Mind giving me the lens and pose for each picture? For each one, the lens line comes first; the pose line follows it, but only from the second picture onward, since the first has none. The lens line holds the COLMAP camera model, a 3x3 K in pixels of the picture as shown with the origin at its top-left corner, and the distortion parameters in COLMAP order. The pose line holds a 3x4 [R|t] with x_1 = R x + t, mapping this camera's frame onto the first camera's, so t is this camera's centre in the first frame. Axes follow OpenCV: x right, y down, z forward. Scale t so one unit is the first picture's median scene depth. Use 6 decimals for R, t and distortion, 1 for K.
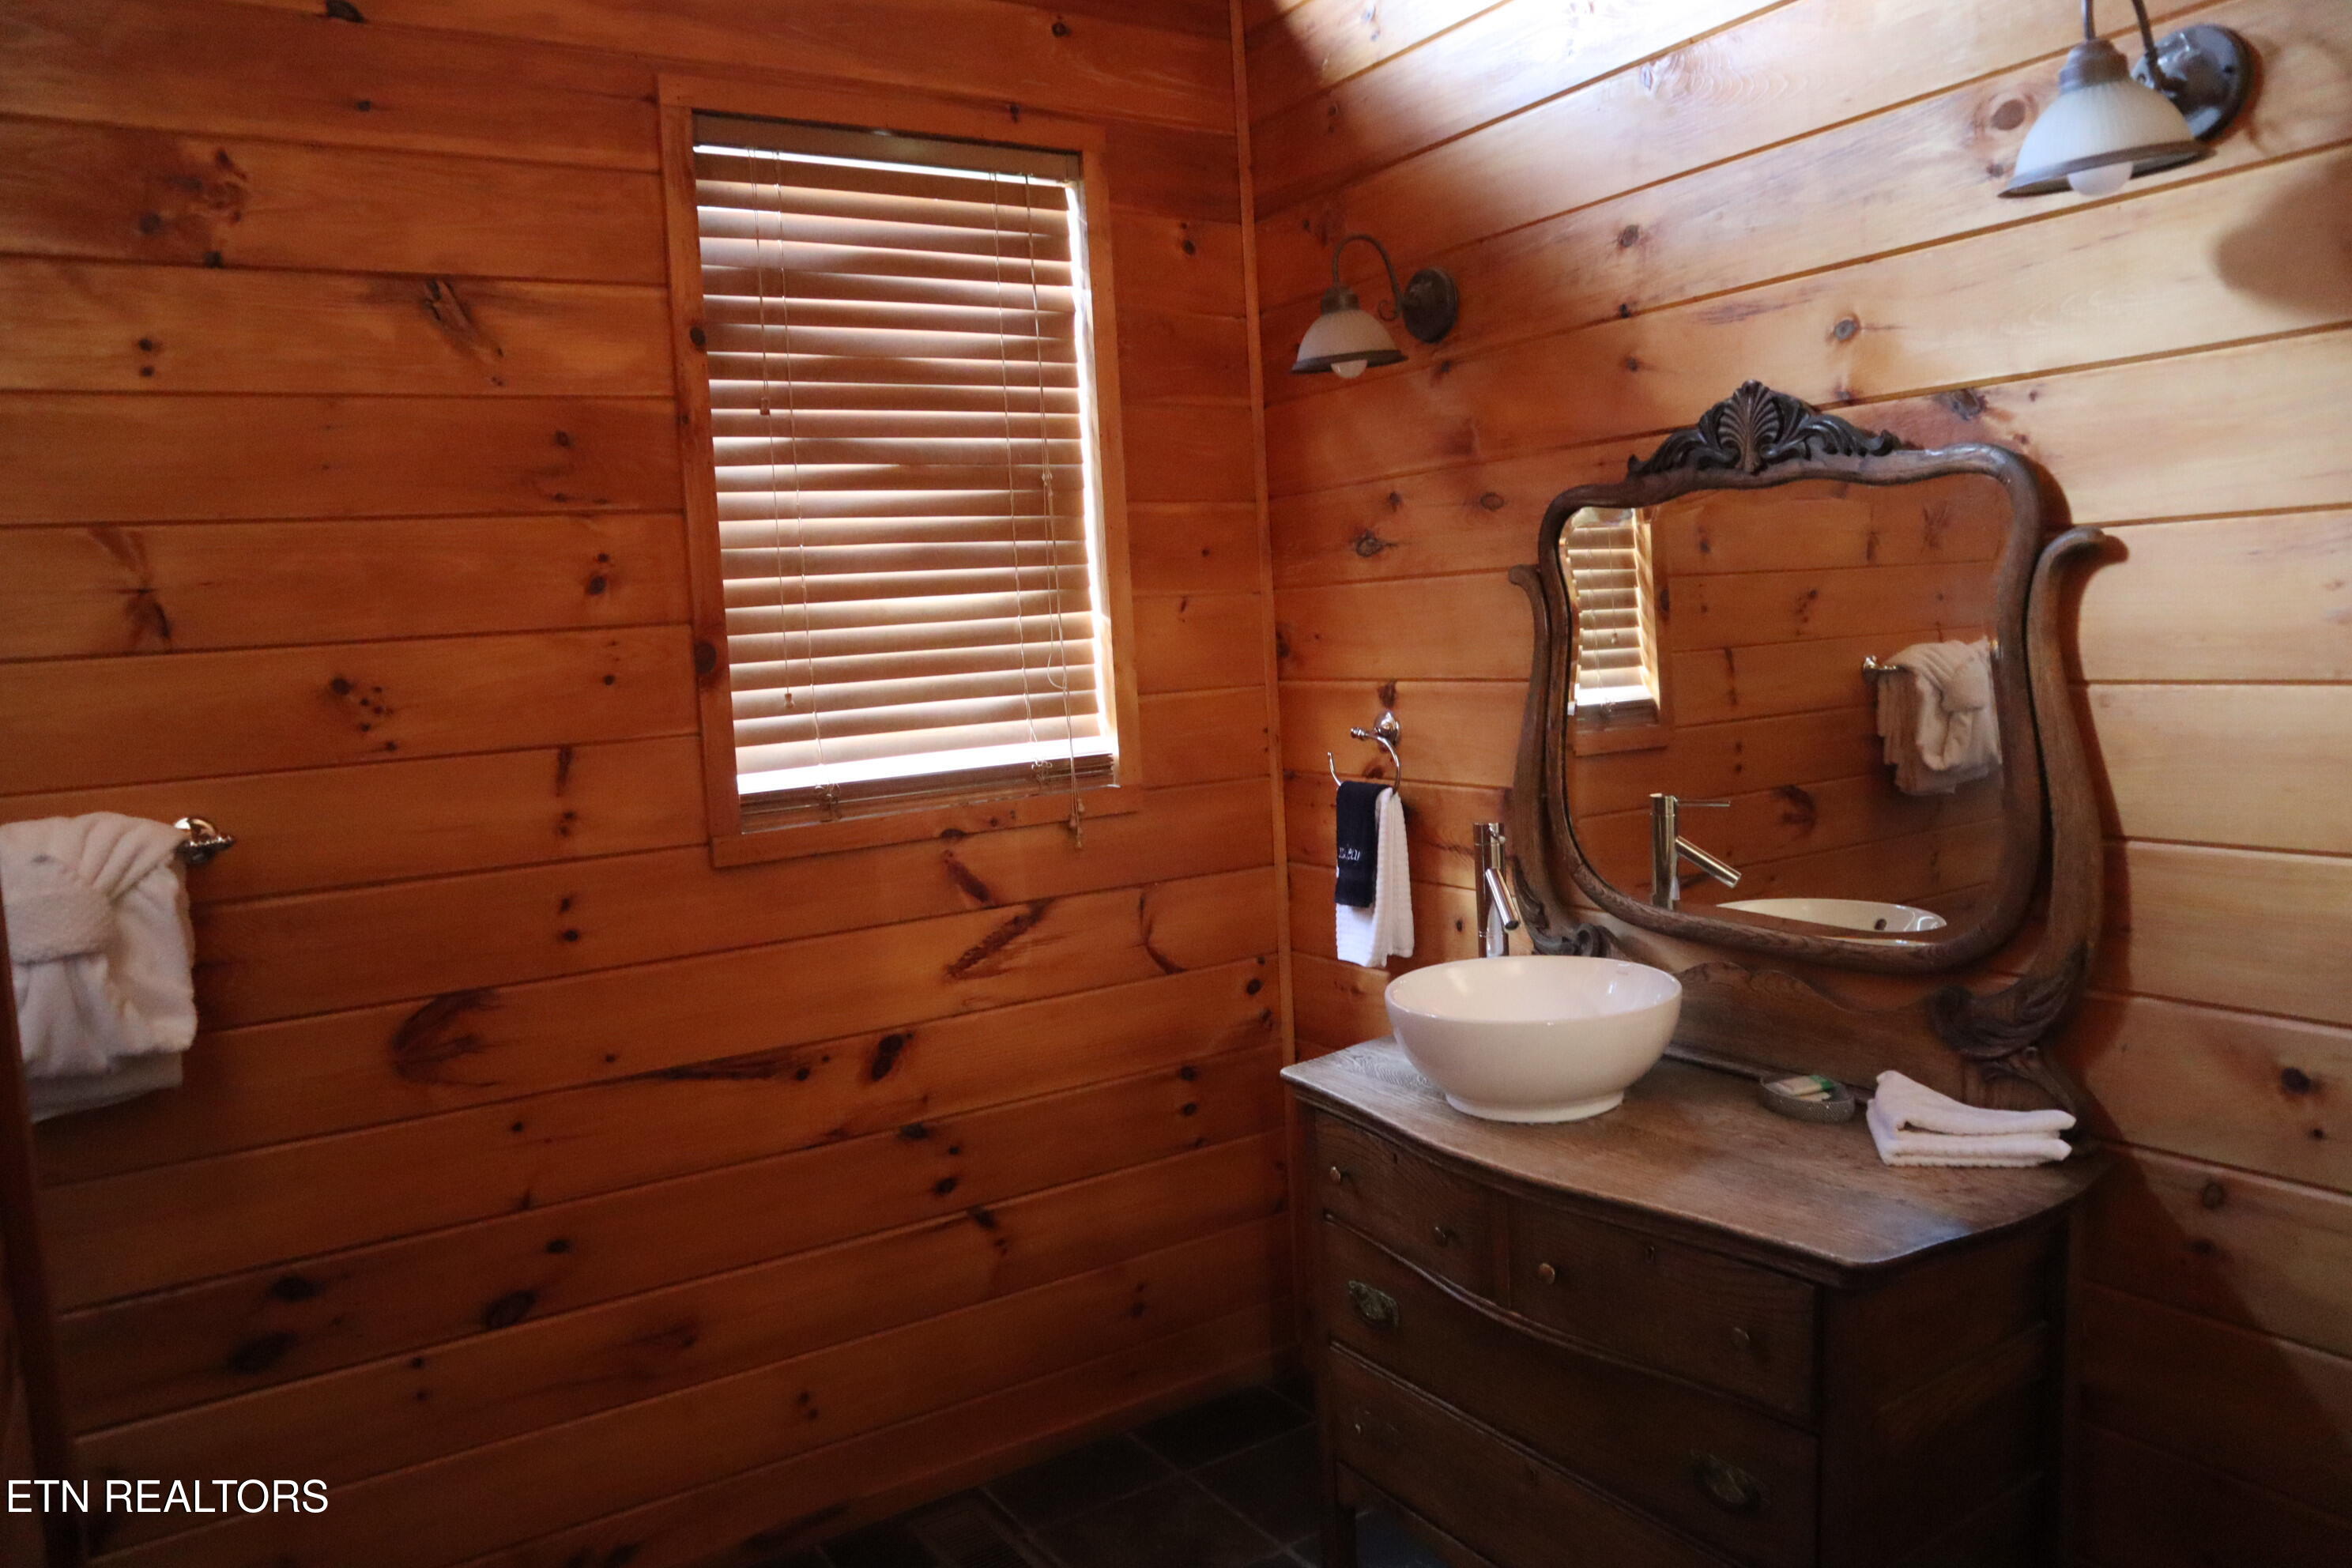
lens RADIAL K [[1610.2, 0, 1172.3], [0, 1610.2, 784.4], [0, 0, 1]] dist [-0.101255, 0.009949]
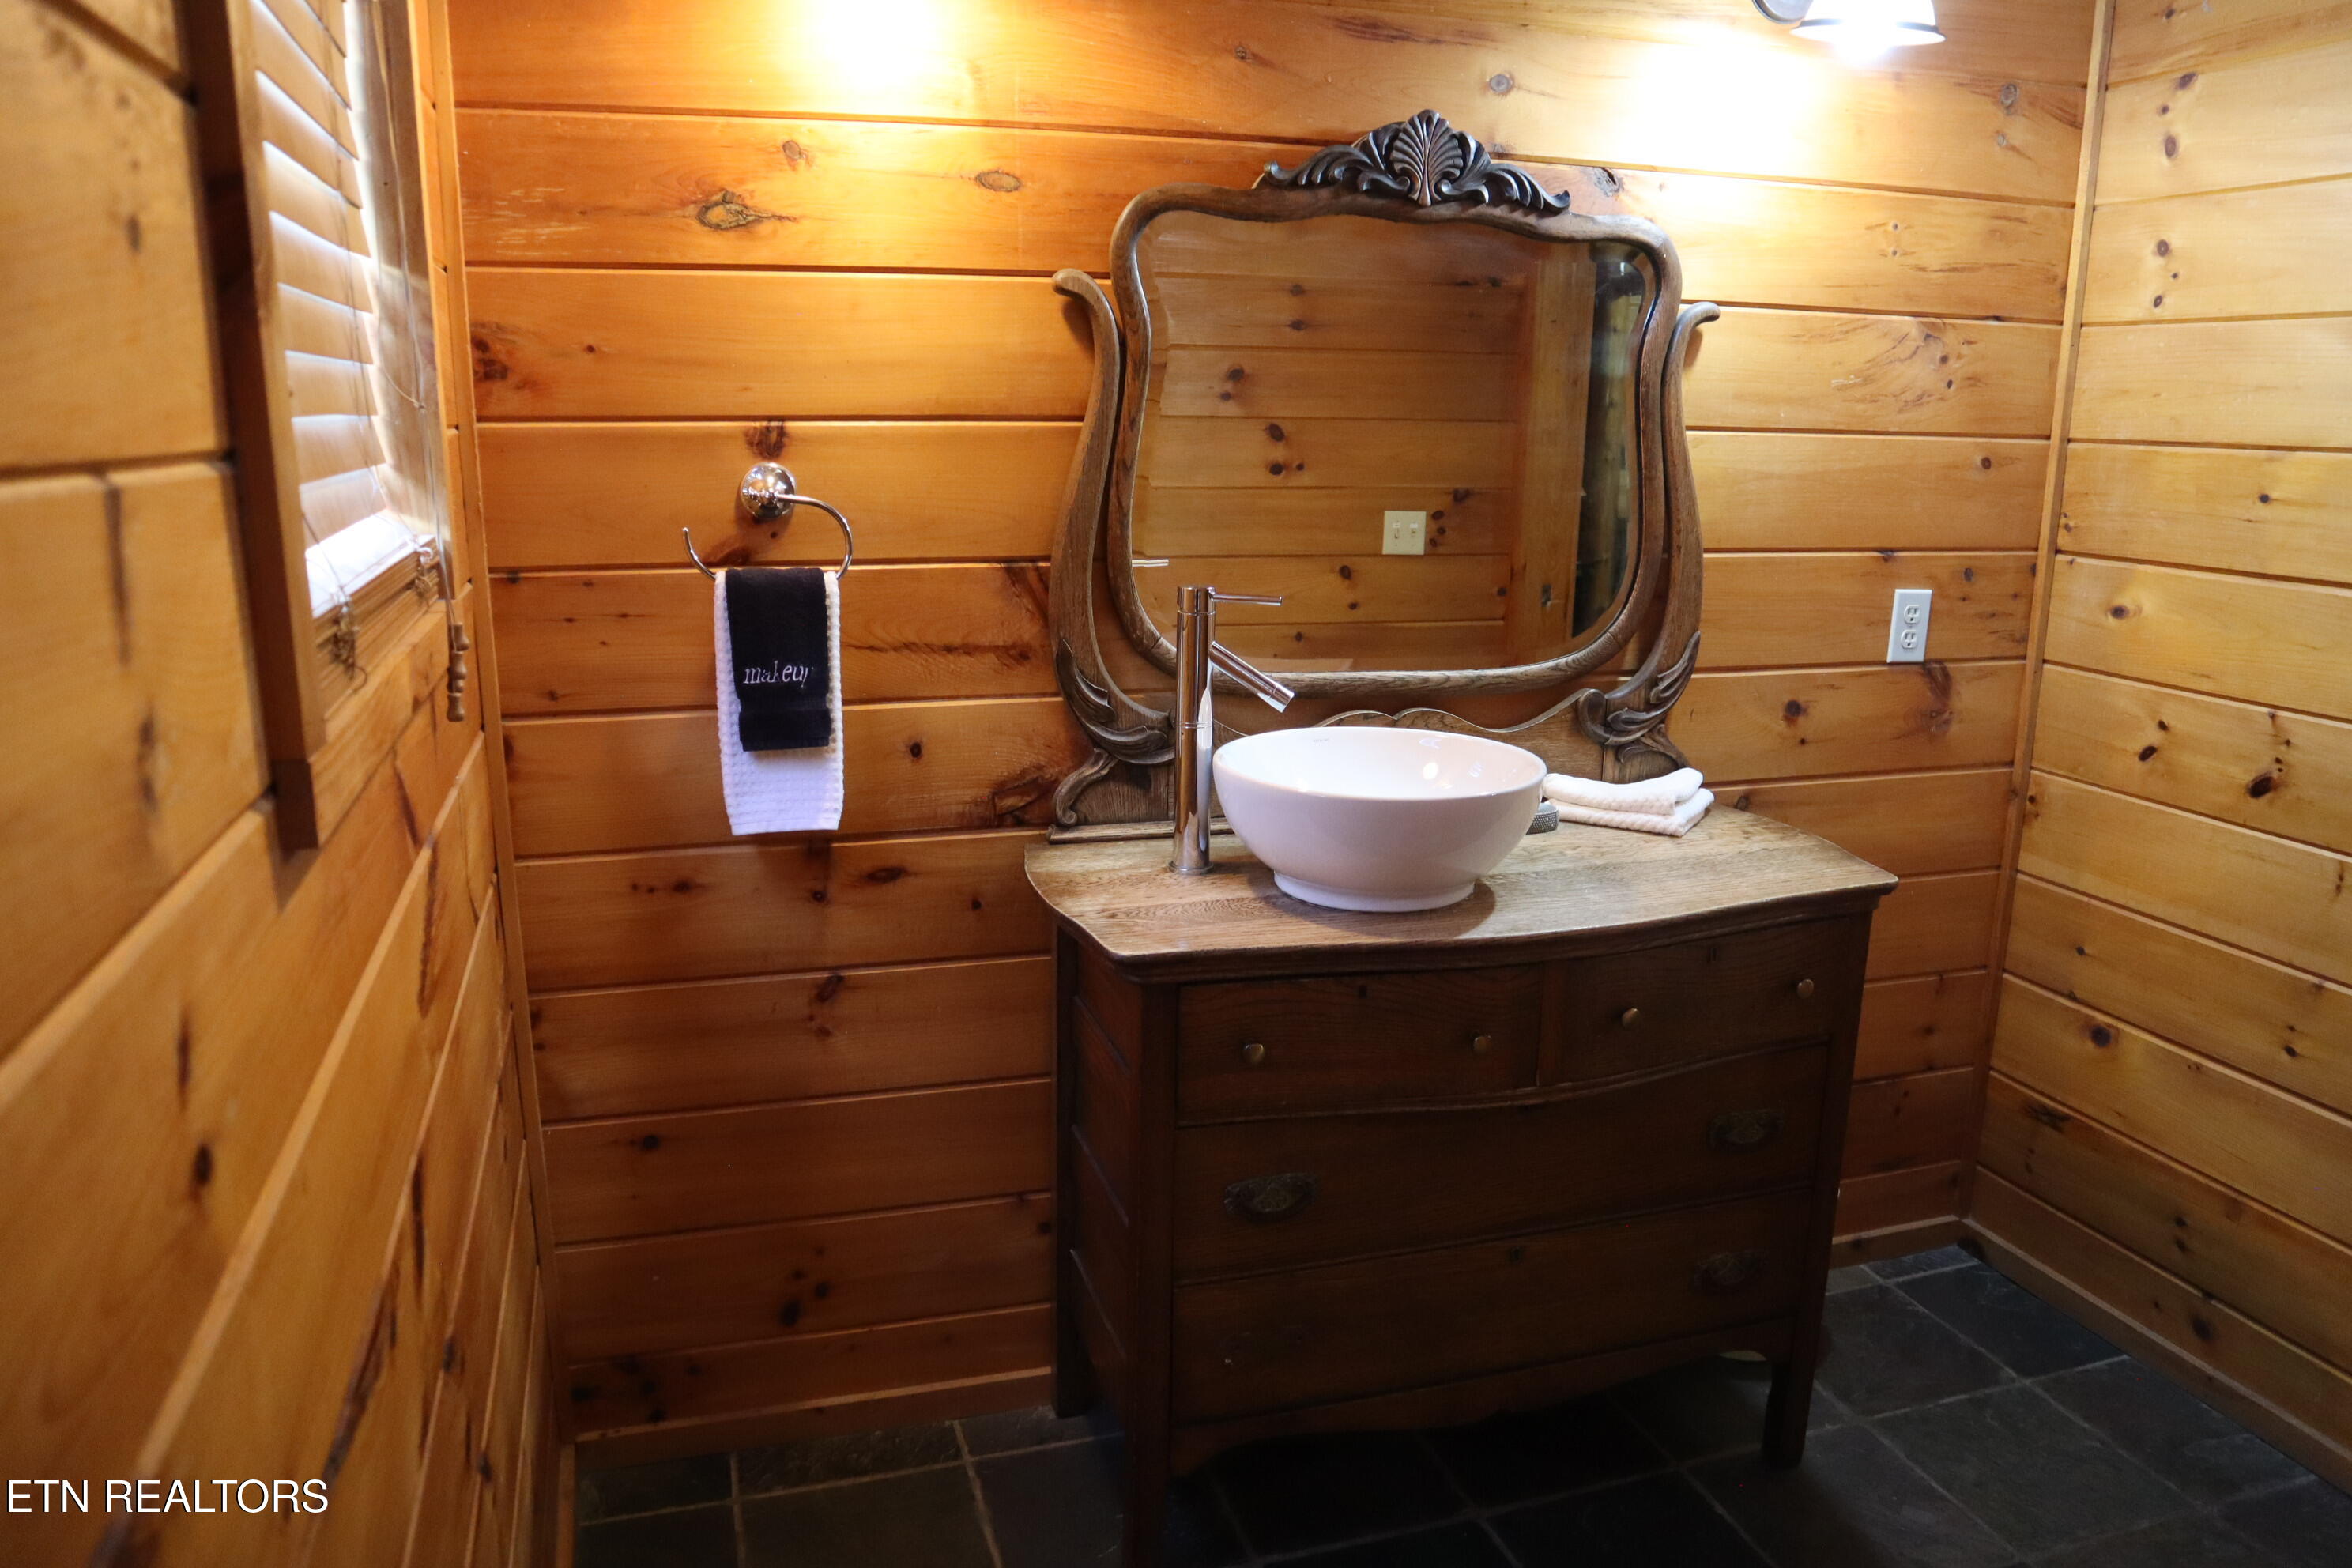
lens RADIAL K [[1610.2, 0, 1179.6], [0, 1610.2, 788.1], [0, 0, 1]] dist [-0.101255, 0.009949]
pose [[0.266583, -0.164592, 0.949654, -0.650497], [0.067462, 0.986080, 0.151968, -0.000738], [-0.961448, 0.023553, 0.273976, 0.862286]]
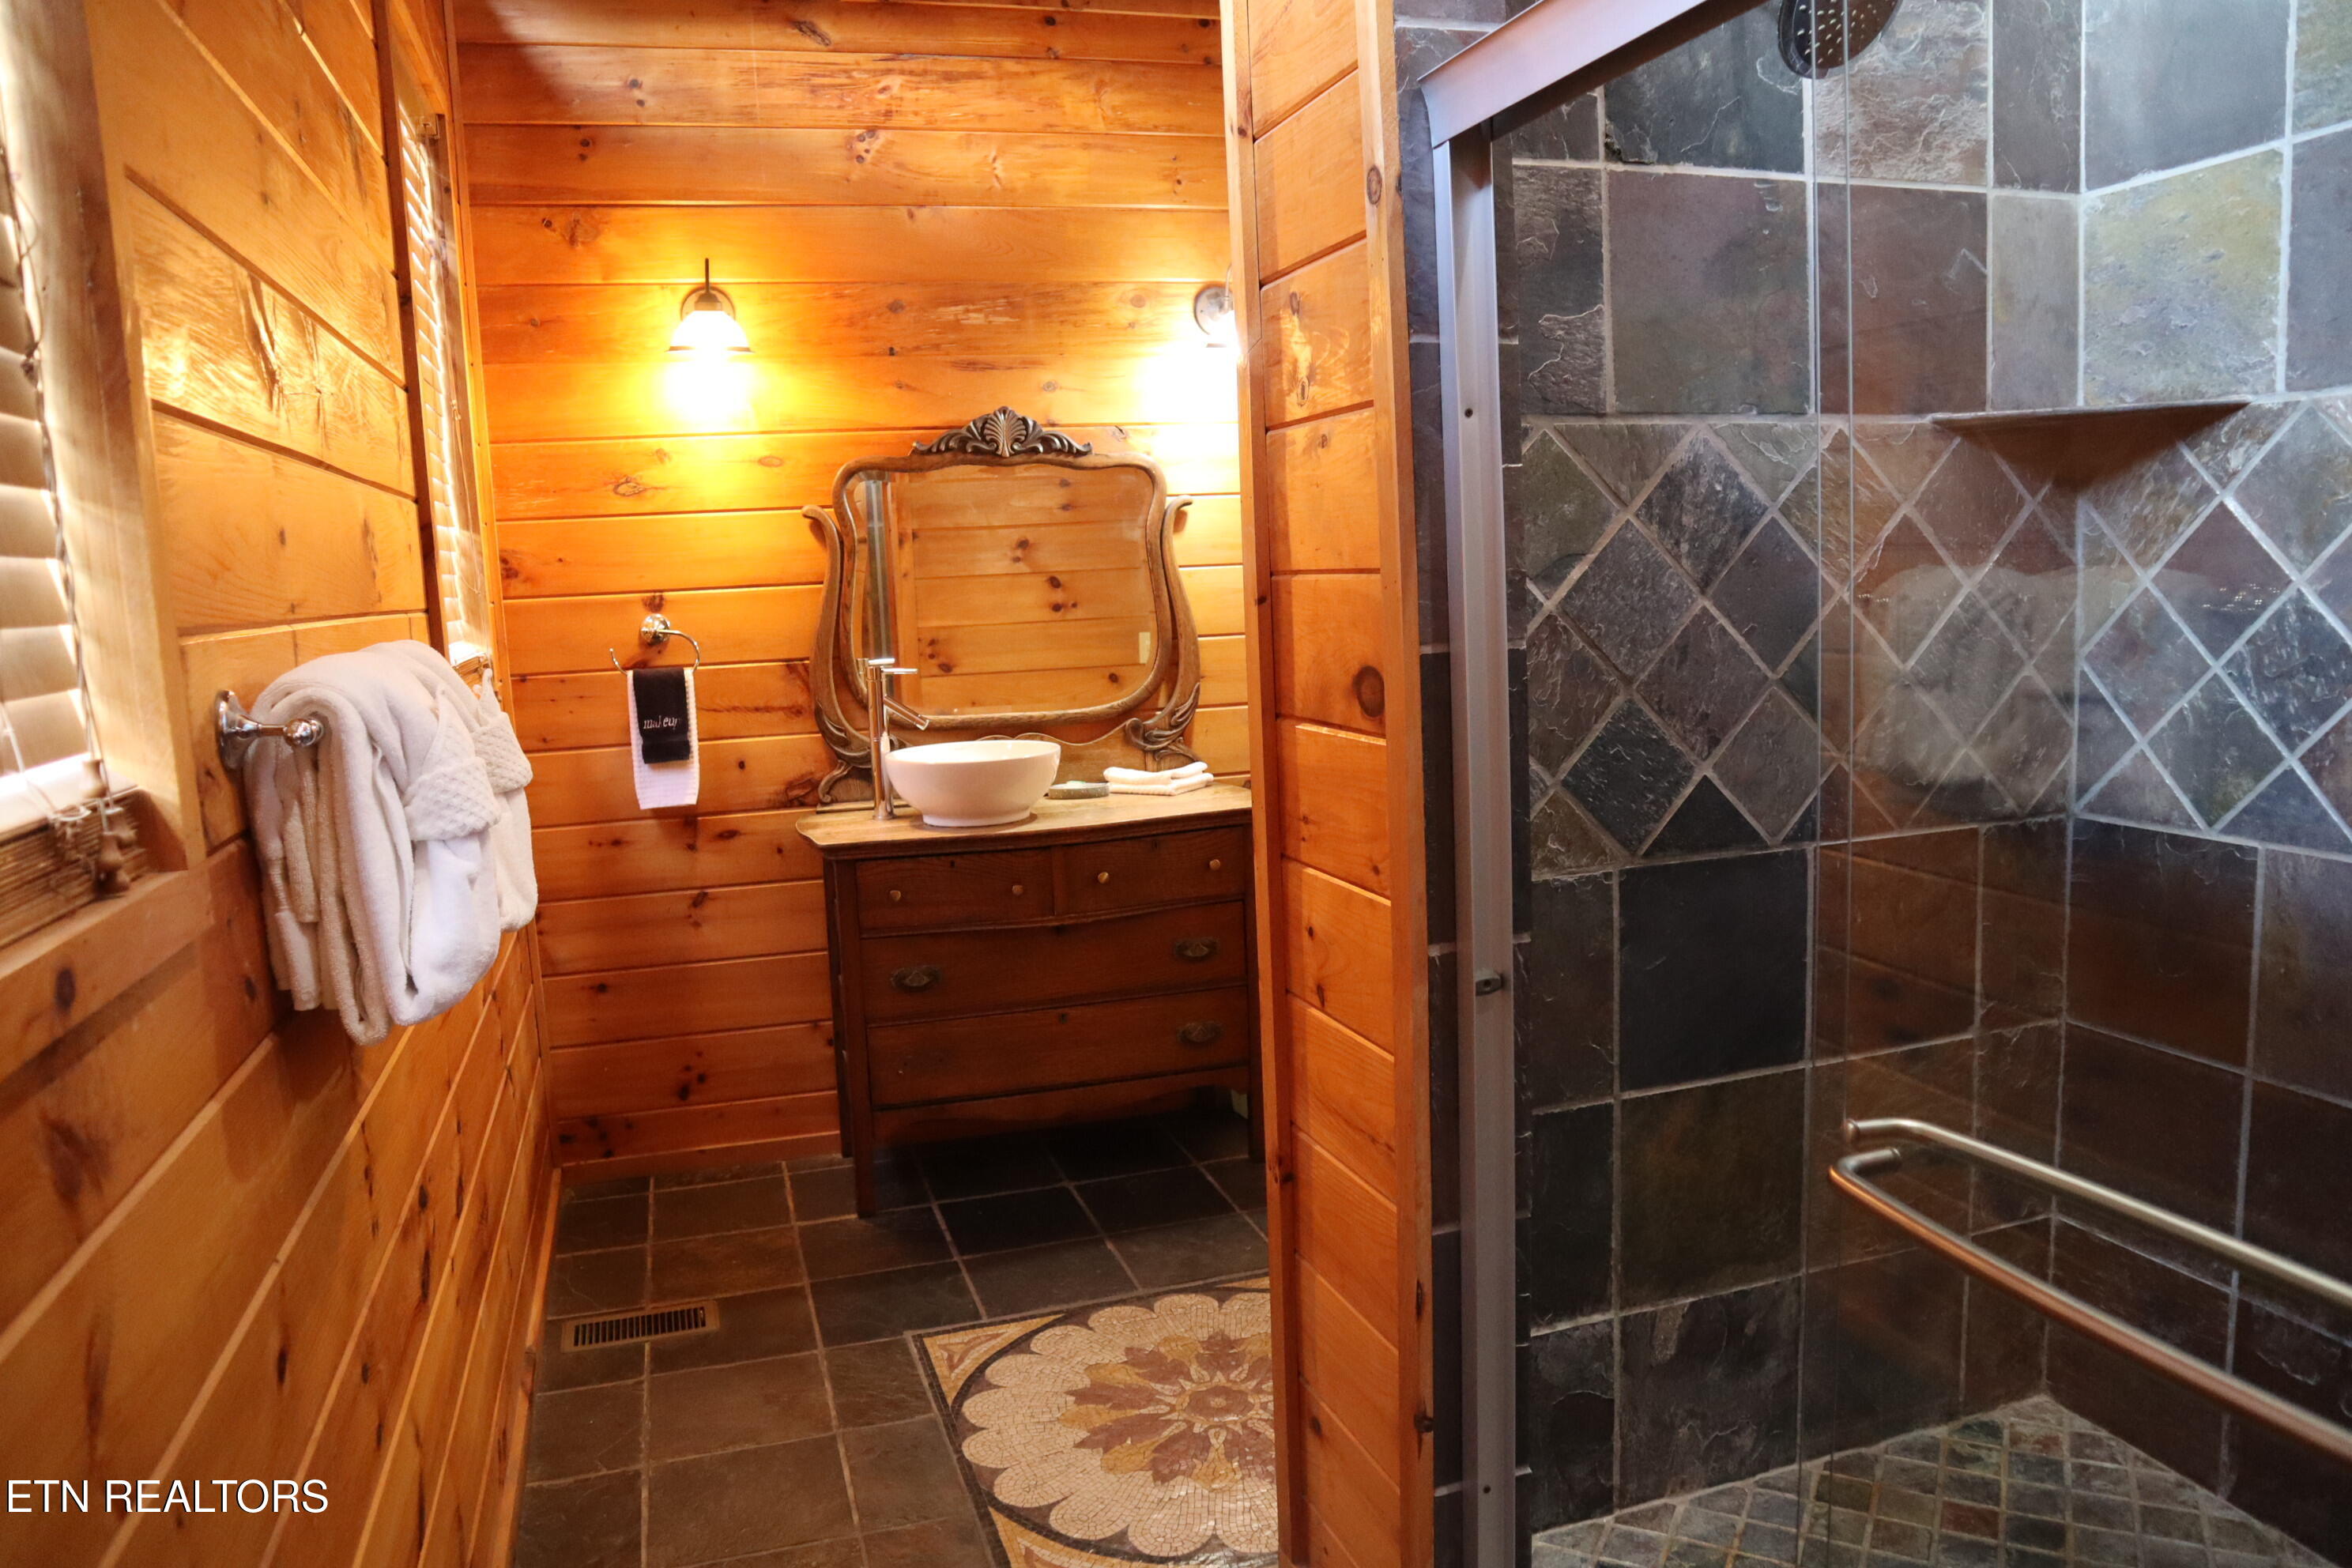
lens RADIAL K [[1610.2, 0, 1164.0], [0, 1610.2, 789.1], [0, 0, 1]] dist [-0.101255, 0.009949]
pose [[0.281005, -0.089824, 0.955494, -1.331921], [0.117945, 0.991295, 0.058502, 0.090539], [-0.952431, 0.096256, 0.289153, 0.325869]]
